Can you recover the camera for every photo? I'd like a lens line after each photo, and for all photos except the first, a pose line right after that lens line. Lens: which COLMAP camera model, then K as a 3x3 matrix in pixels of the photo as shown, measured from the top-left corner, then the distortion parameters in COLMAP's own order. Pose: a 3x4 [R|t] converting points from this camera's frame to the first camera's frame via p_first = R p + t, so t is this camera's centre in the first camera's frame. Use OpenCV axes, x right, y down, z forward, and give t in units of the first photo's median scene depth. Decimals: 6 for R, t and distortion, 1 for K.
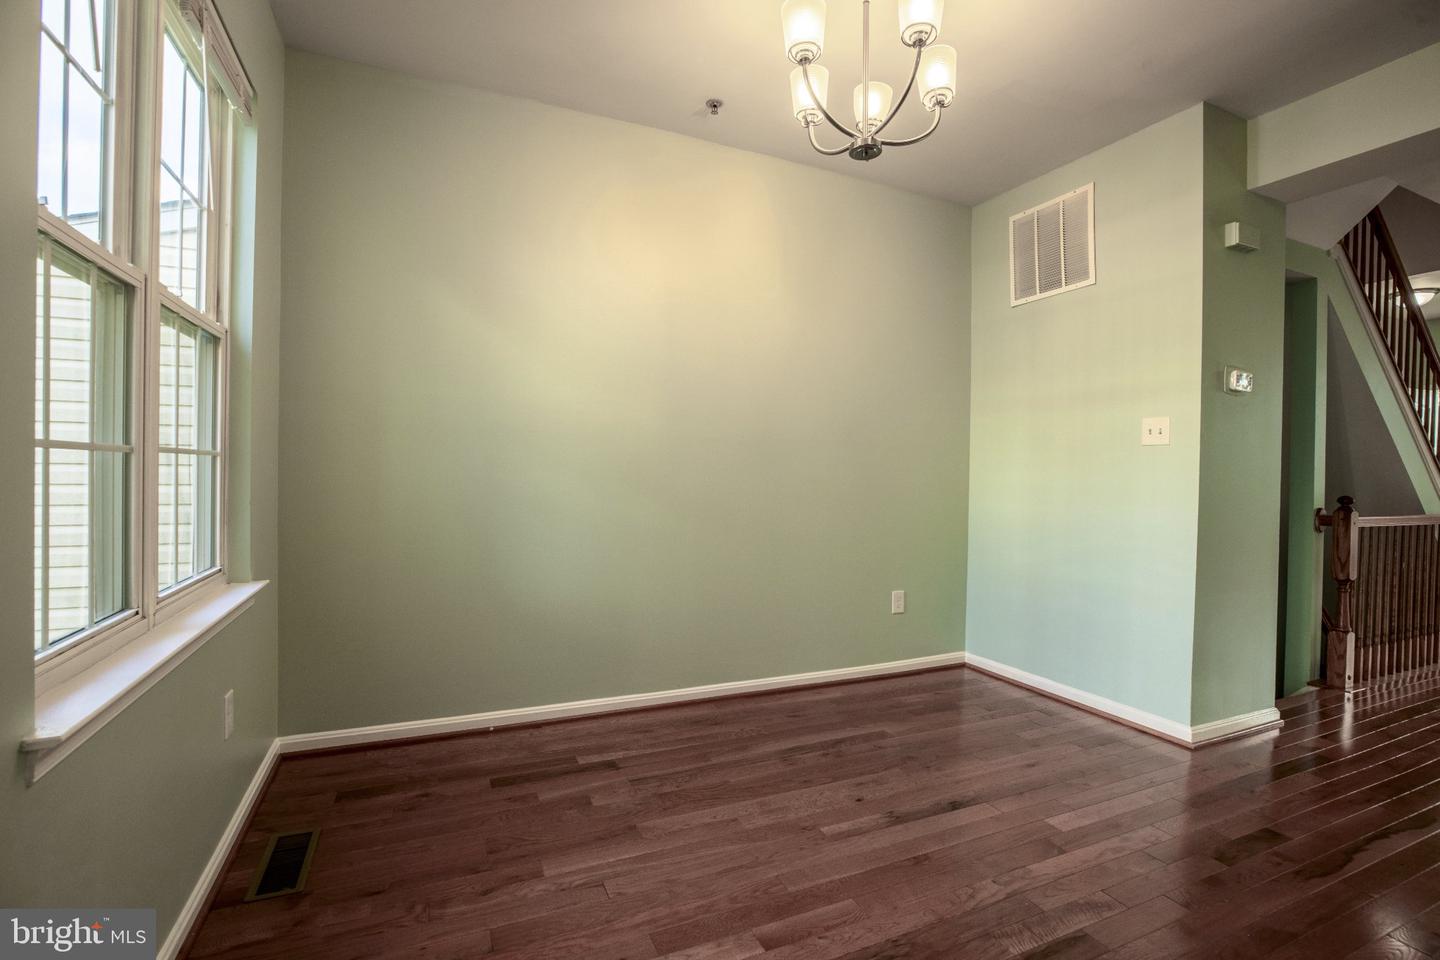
lens RADIAL K [[659.5, 0, 720.7], [0, 659.5, 479.1], [0, 0, 1]] dist [-0.036779, 0.008221]
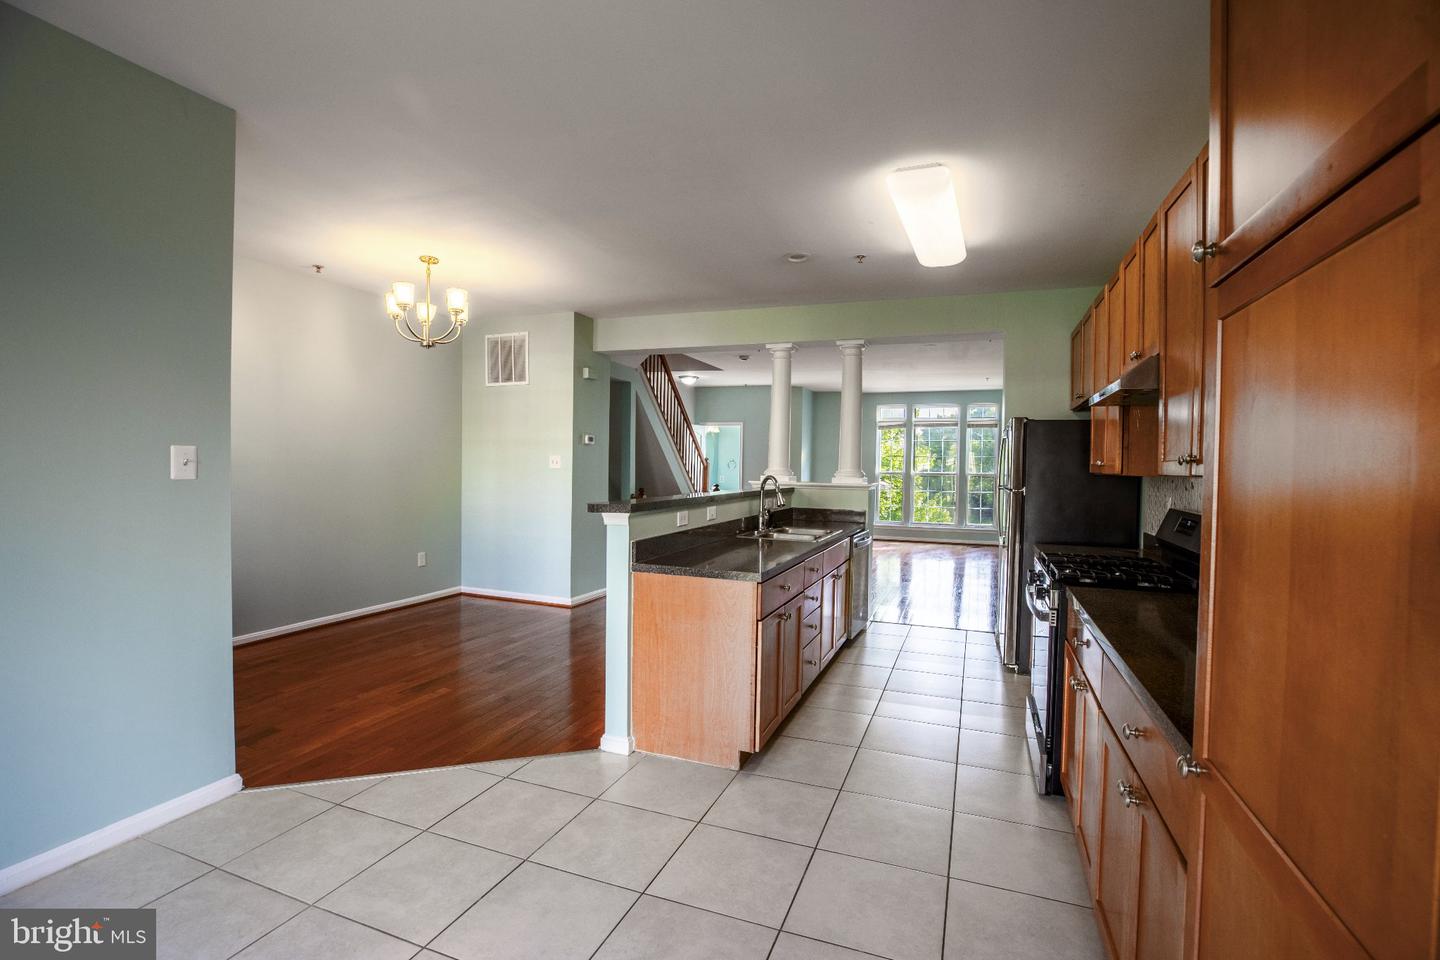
lens RADIAL K [[659.5, 0, 721.0], [0, 659.5, 476.5], [0, 0, 1]] dist [-0.036779, 0.008221]
pose [[0.709855, -0.018325, 0.704109, -0.438933], [0.002357, 0.999718, 0.023642, -0.074680], [-0.704344, -0.015123, 0.709698, -0.870855]]
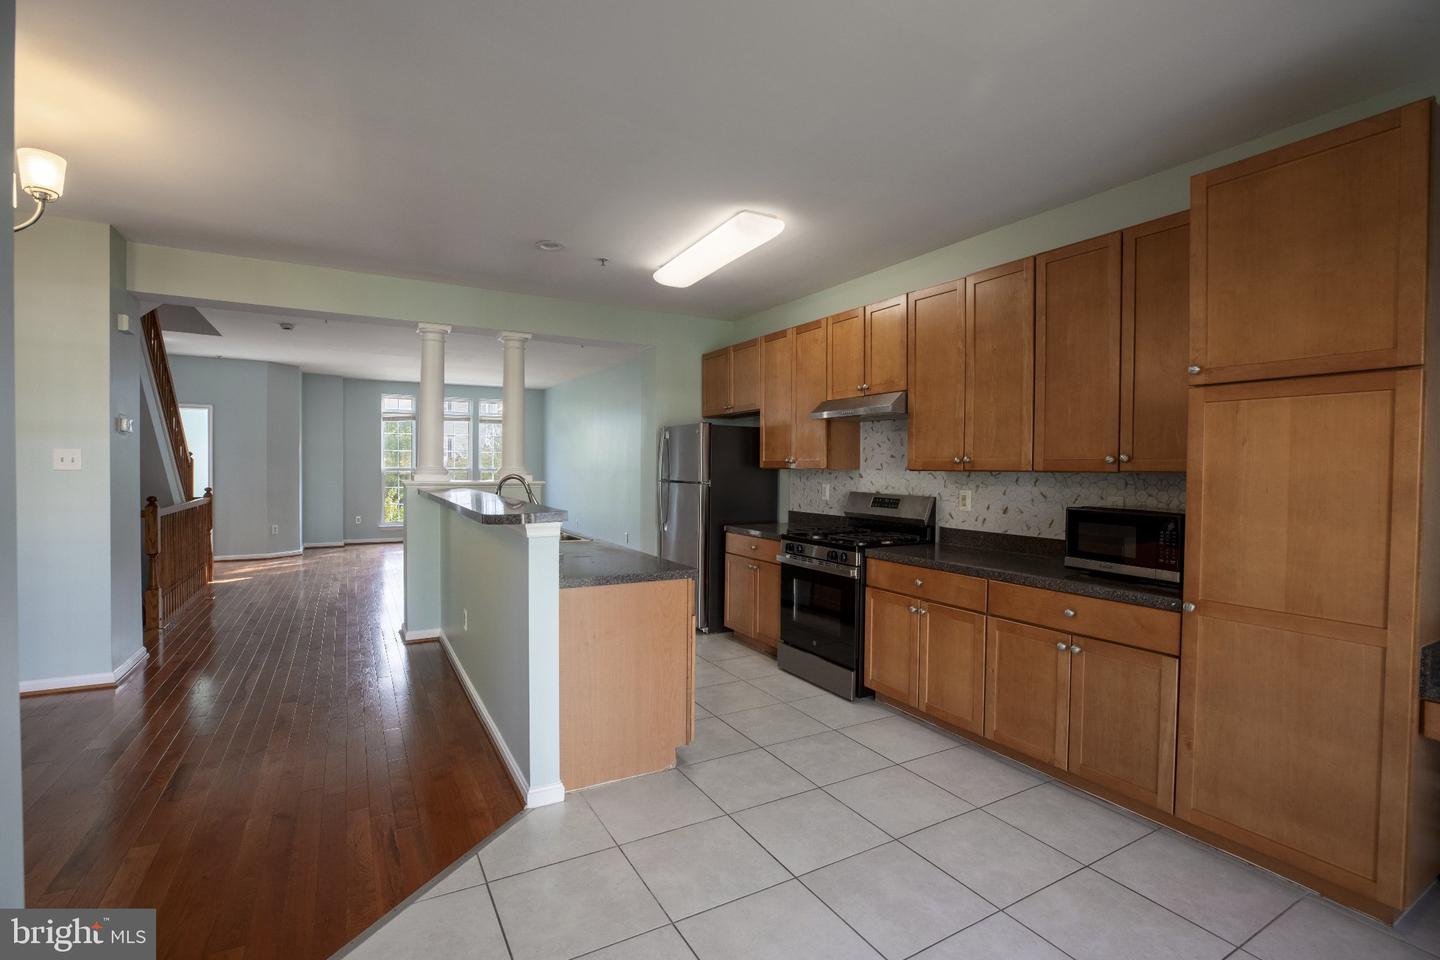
lens RADIAL K [[659.5, 0, 721.8], [0, 659.5, 476.0], [0, 0, 1]] dist [-0.036779, 0.008221]
pose [[-0.094087, -0.033072, 0.995014, -0.716075], [-0.002490, 0.999453, 0.032984, -0.085126], [-0.995561, 0.000626, -0.094118, -0.176257]]
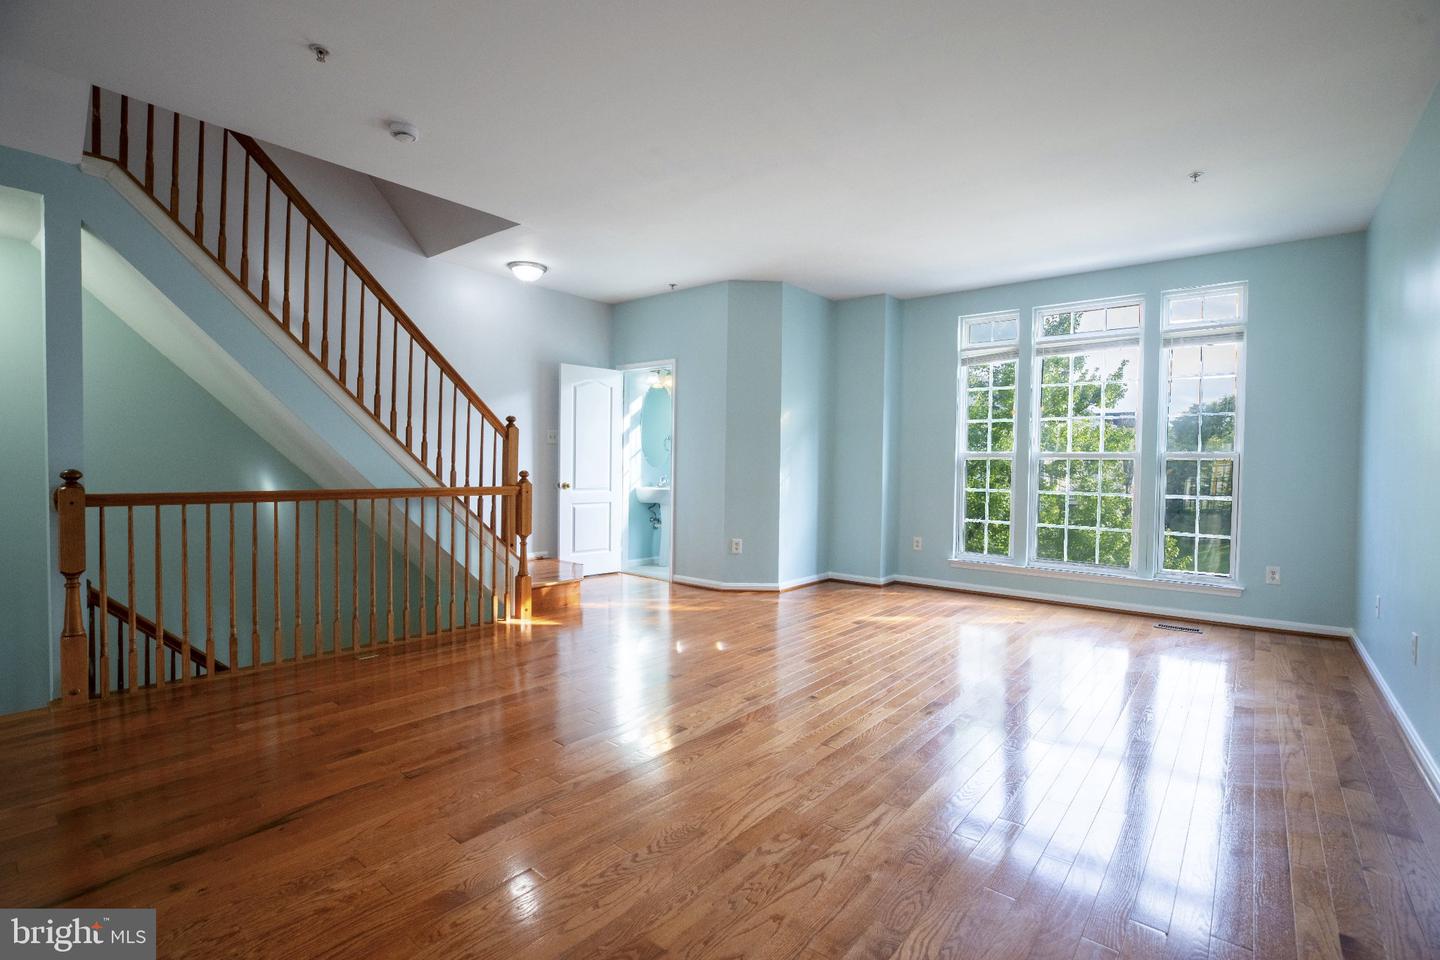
lens RADIAL K [[659.5, 0, 721.7], [0, 659.5, 473.1], [0, 0, 1]] dist [-0.036779, 0.008221]
pose [[0.898143, -0.006881, 0.439650, 1.704856], [-0.000477, 0.999862, 0.016624, 0.029123], [-0.439704, -0.015140, 0.898015, -0.091133]]
